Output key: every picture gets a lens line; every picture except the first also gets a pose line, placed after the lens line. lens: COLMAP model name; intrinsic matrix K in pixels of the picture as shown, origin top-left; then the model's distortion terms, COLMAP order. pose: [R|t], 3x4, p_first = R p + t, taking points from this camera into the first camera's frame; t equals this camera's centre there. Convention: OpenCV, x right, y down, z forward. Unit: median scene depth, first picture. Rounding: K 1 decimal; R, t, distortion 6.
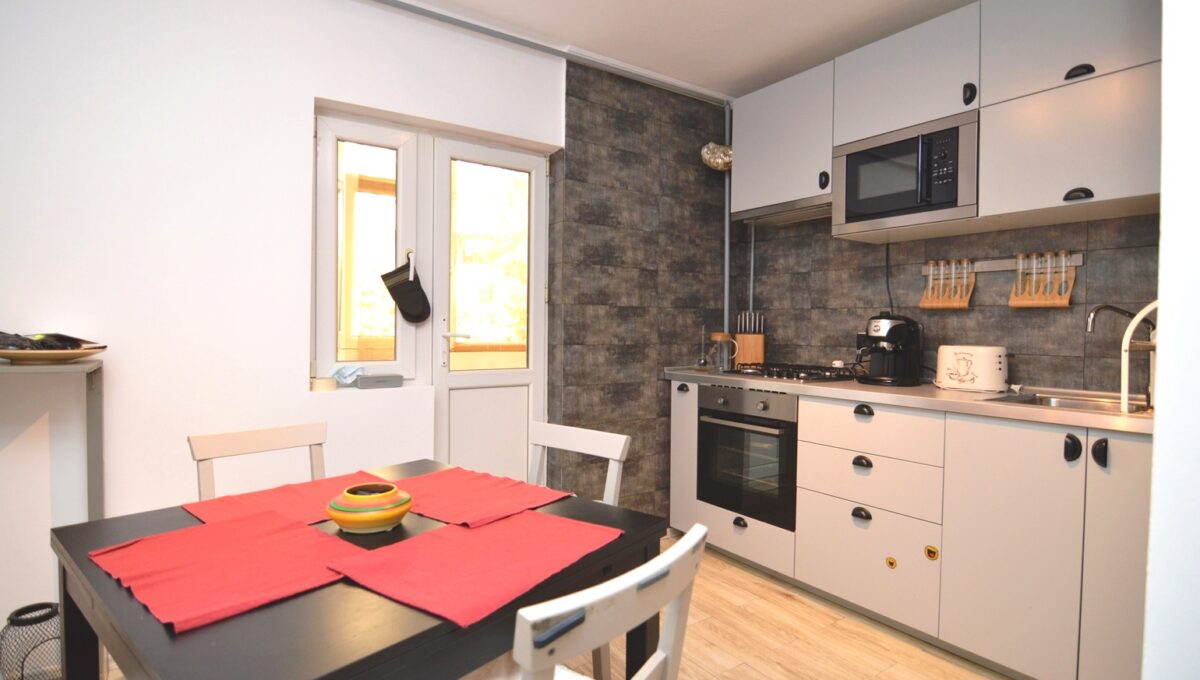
lens RADIAL K [[594.1, 0, 597.5], [0, 594.1, 342.0], [0, 0, 1]] dist [-0.013762, -0.007863]
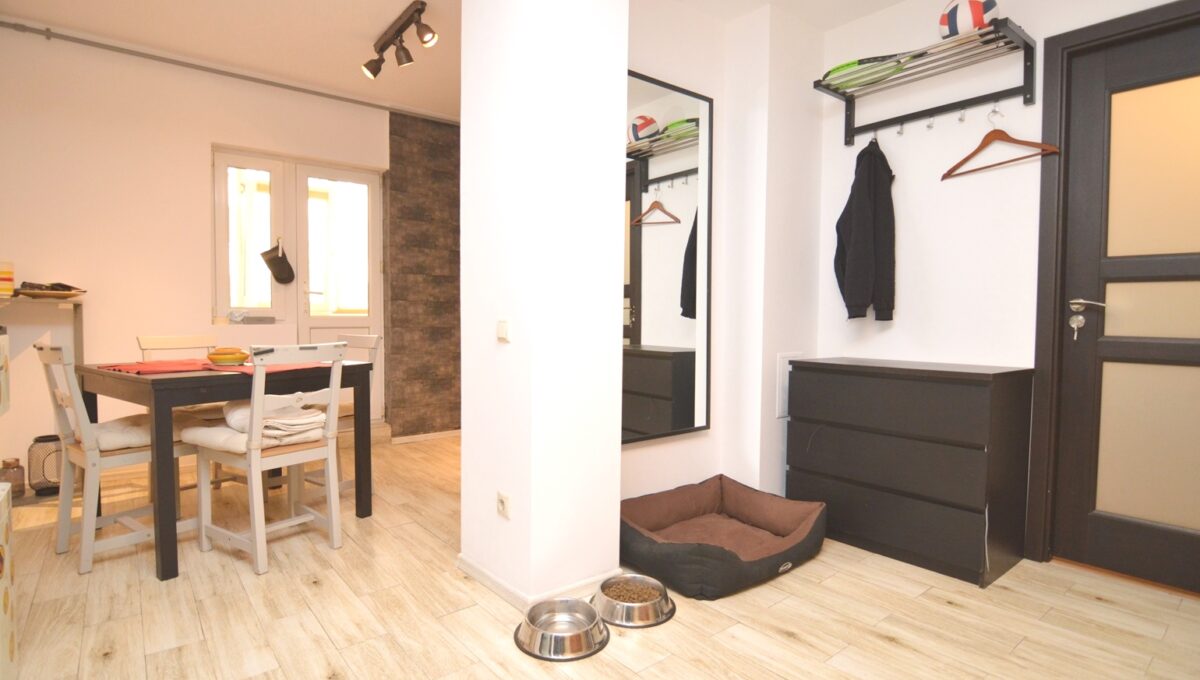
lens RADIAL K [[594.1, 0, 600.2], [0, 594.1, 344.0], [0, 0, 1]] dist [-0.013762, -0.007863]
pose [[0.997320, -0.007746, 0.072746, 0.358965], [0.006066, 0.999710, 0.023296, 0.083425], [-0.072905, -0.022792, 0.997078, -0.541188]]
